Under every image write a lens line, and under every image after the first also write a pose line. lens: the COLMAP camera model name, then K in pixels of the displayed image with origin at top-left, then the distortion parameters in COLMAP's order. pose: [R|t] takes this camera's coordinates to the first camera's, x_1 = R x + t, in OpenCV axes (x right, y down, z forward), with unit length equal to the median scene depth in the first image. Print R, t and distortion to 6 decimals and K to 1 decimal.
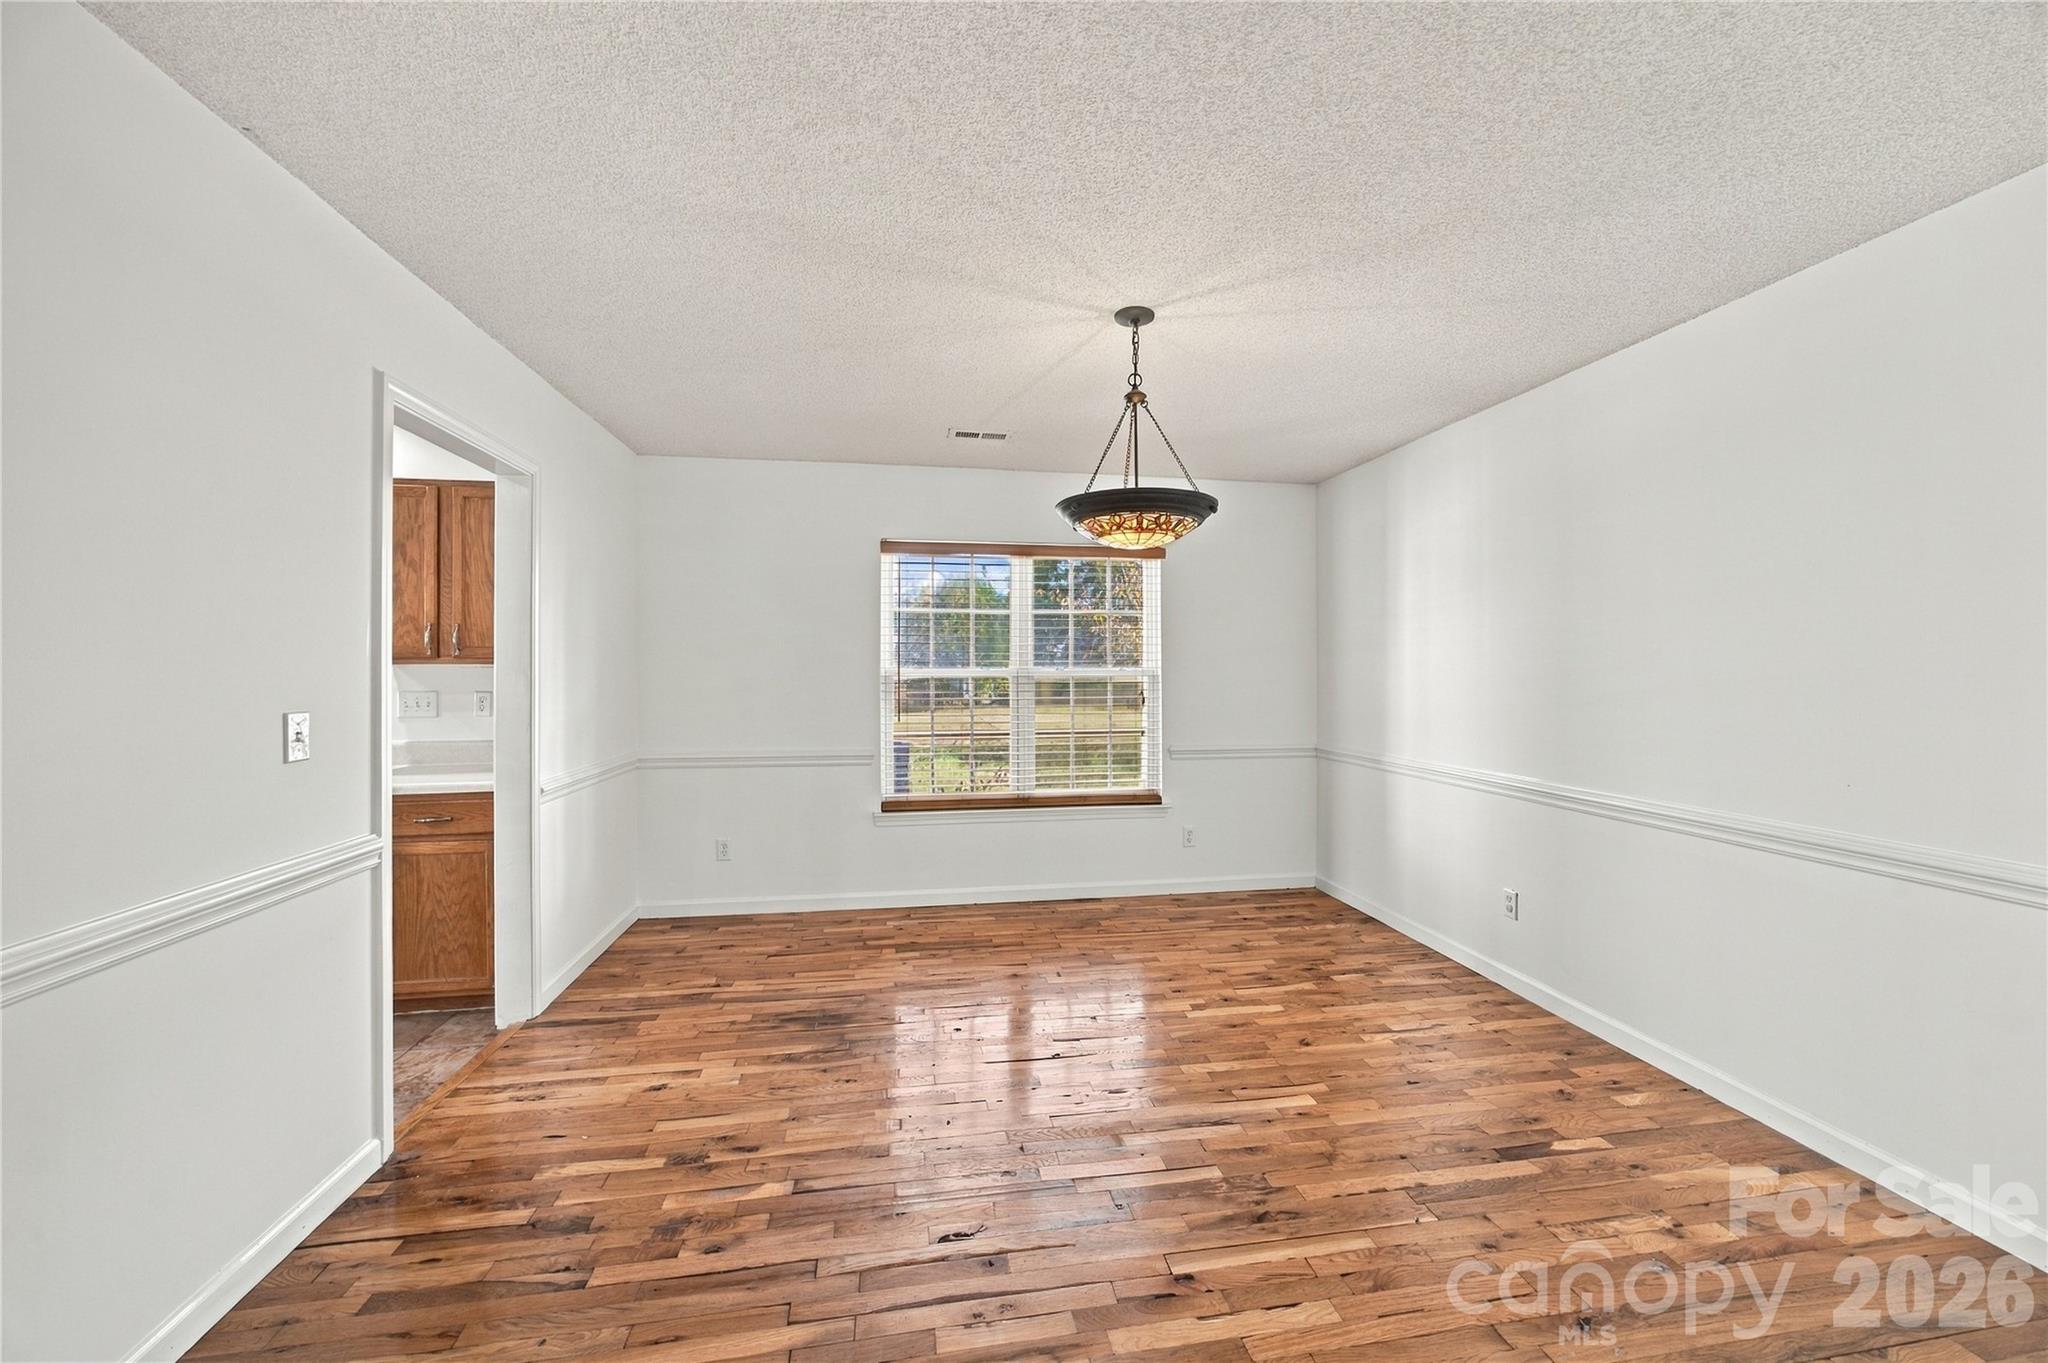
lens RADIAL K [[803.8, 0, 1032.0], [0, 803.8, 669.3], [0, 0, 1]] dist [-0.012689, 0.000067]
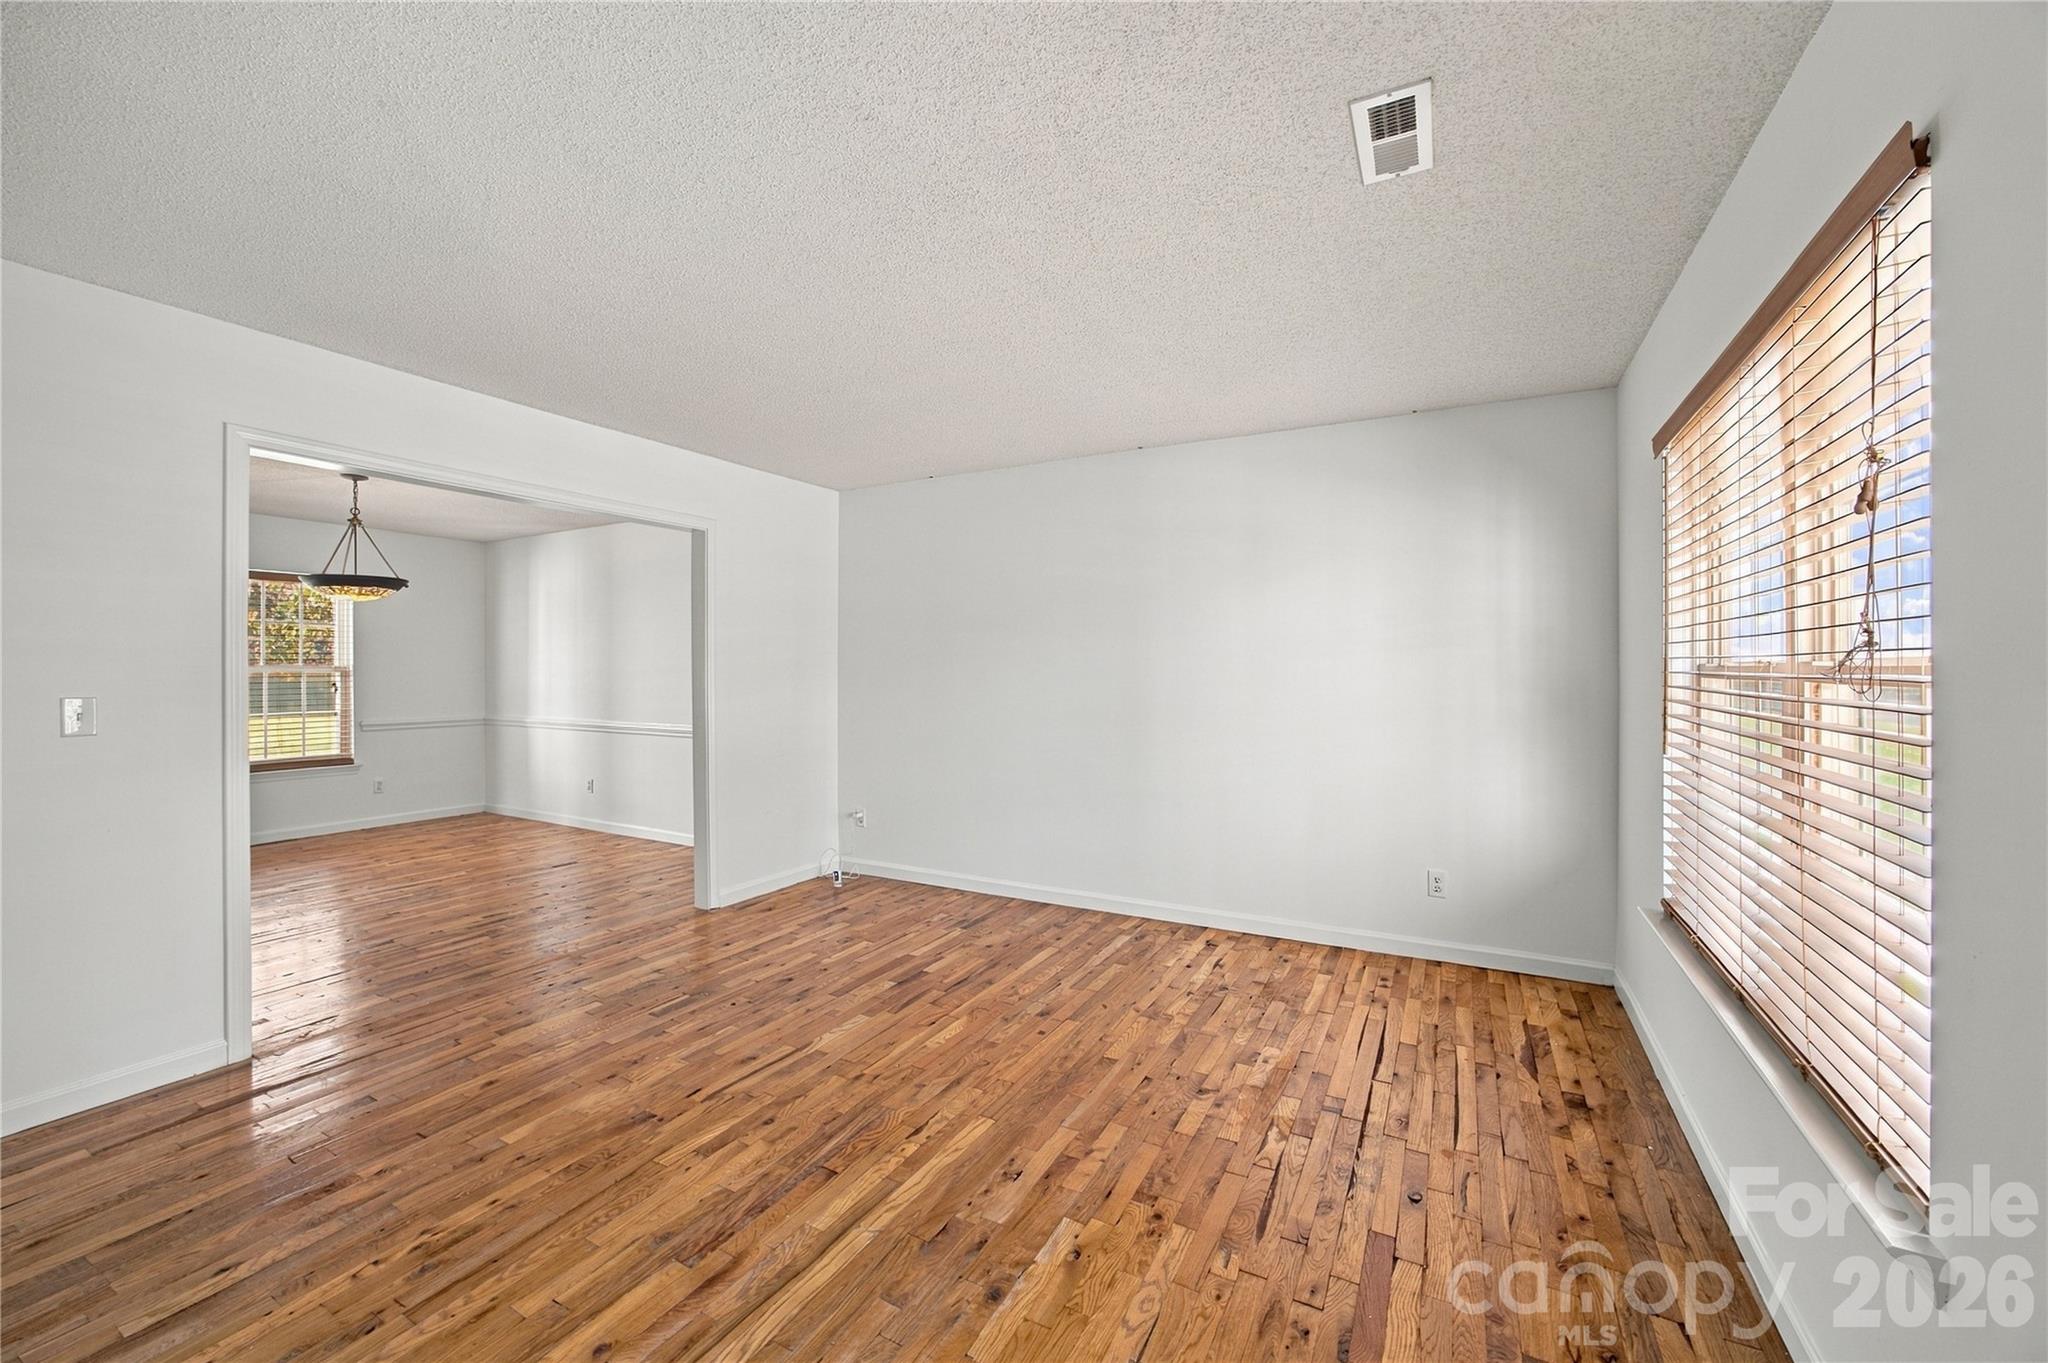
lens RADIAL K [[803.8, 0, 1031.2], [0, 803.8, 670.4], [0, 0, 1]] dist [-0.012689, 0.000067]
pose [[0.619607, -0.003560, 0.784904, -0.239399], [0.000578, 0.999992, 0.004079, 0.001898], [-0.784912, -0.002074, 0.619604, -0.941097]]
